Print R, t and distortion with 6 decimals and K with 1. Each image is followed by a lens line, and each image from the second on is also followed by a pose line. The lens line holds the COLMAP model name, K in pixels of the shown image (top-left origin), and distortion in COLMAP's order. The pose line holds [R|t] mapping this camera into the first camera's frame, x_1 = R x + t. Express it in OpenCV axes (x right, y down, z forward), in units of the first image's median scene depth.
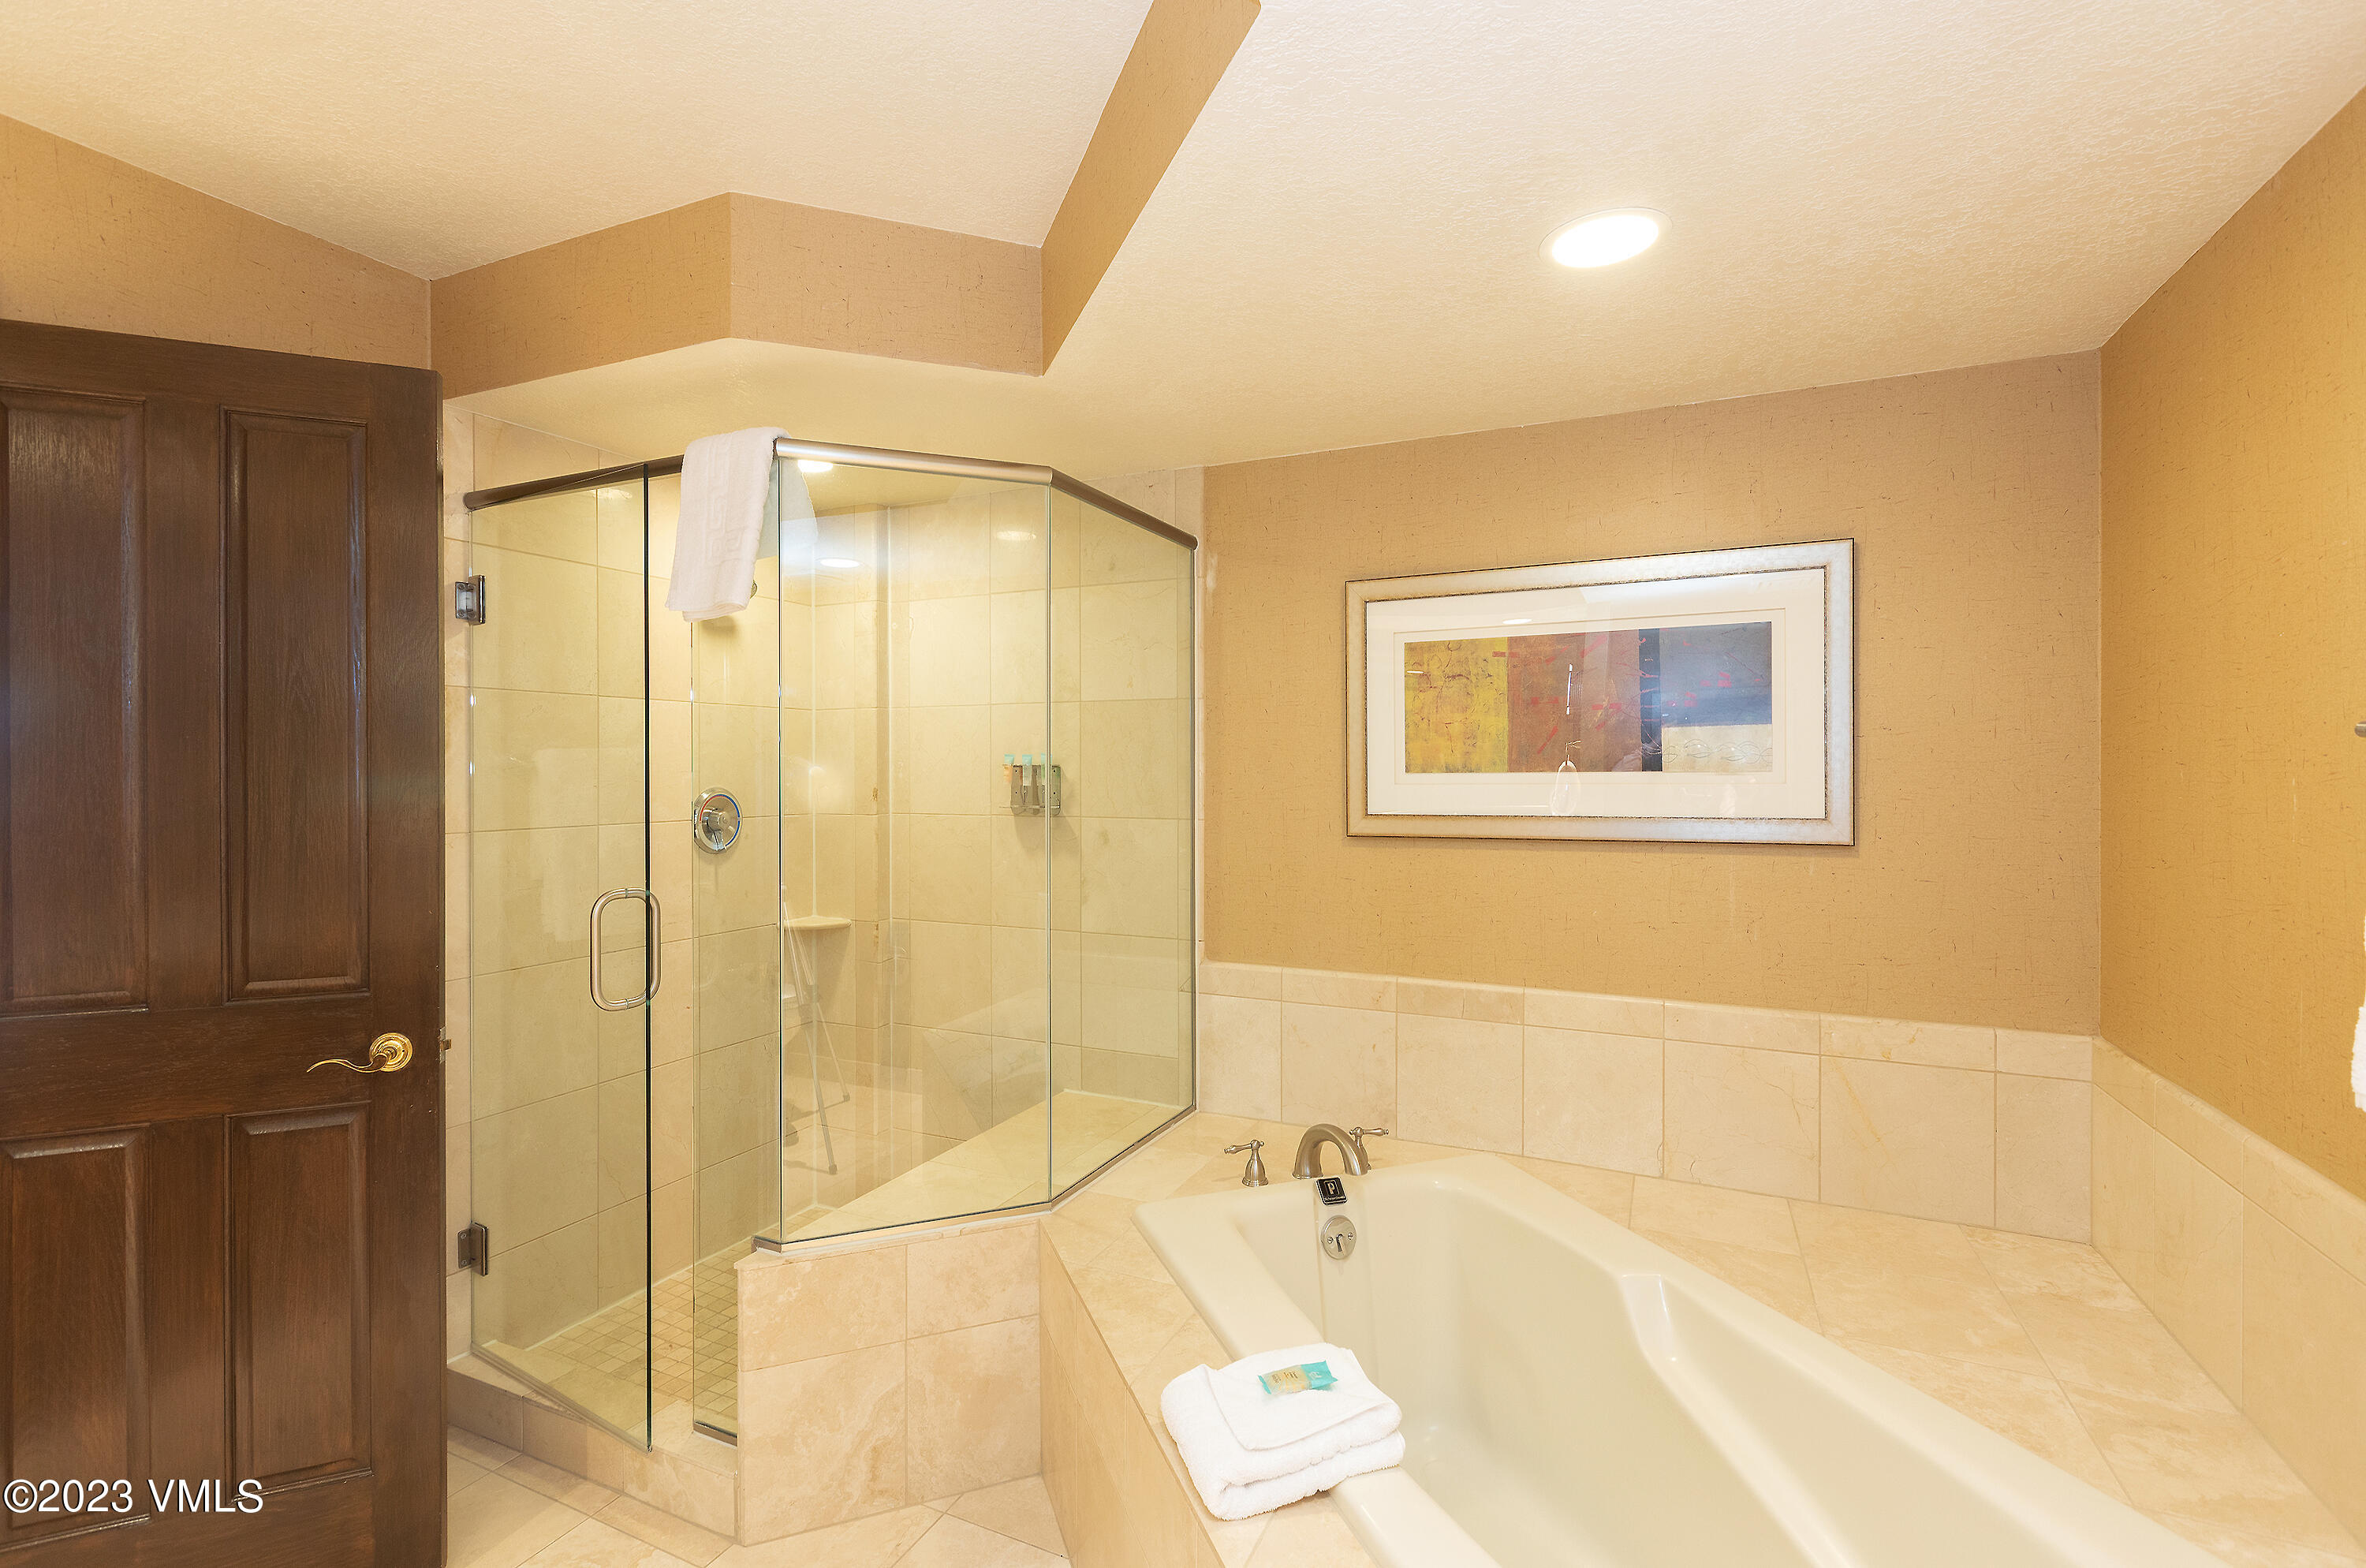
lens RADIAL K [[1051.9, 0, 1183.6], [0, 1051.9, 774.4], [0, 0, 1]] dist [-0.000540, 0.000544]
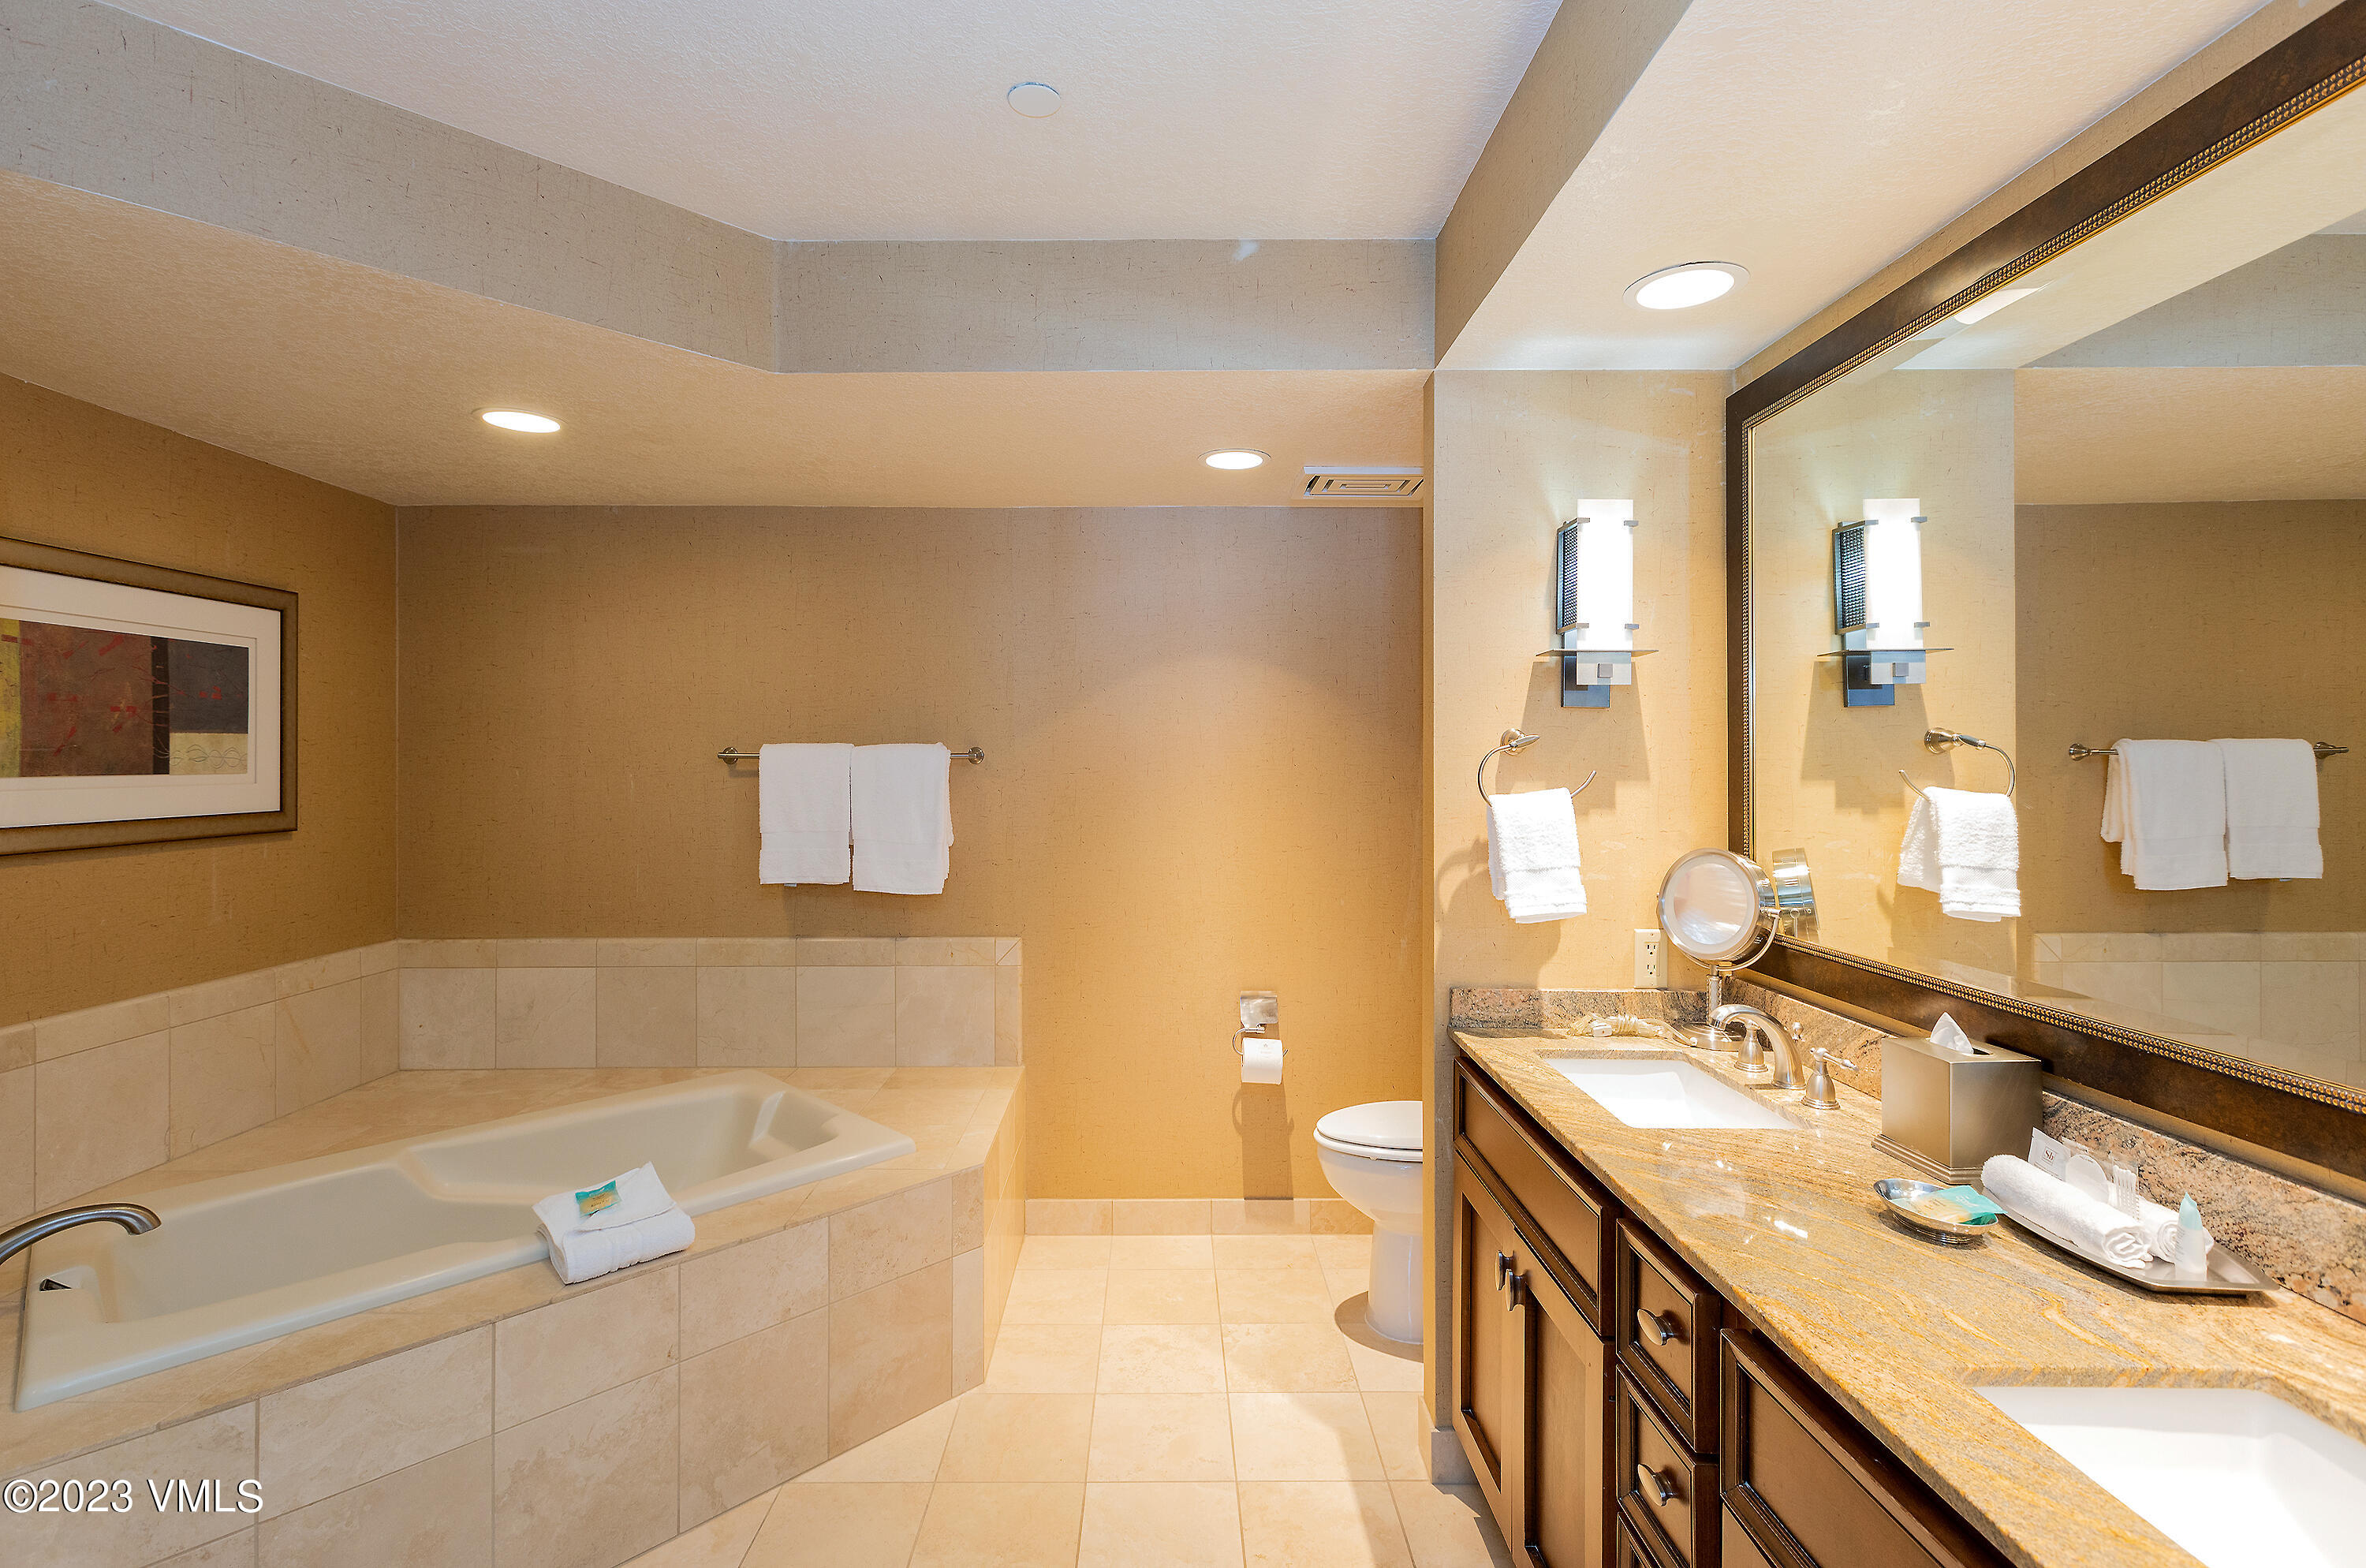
lens RADIAL K [[1051.9, 0, 1178.7], [0, 1051.9, 772.8], [0, 0, 1]] dist [-0.000540, 0.000544]
pose [[-0.437317, -0.001751, 0.899306, -0.926294], [0.014014, 0.999863, 0.008762, 0.000823], [-0.899198, 0.016434, -0.437233, 0.543800]]
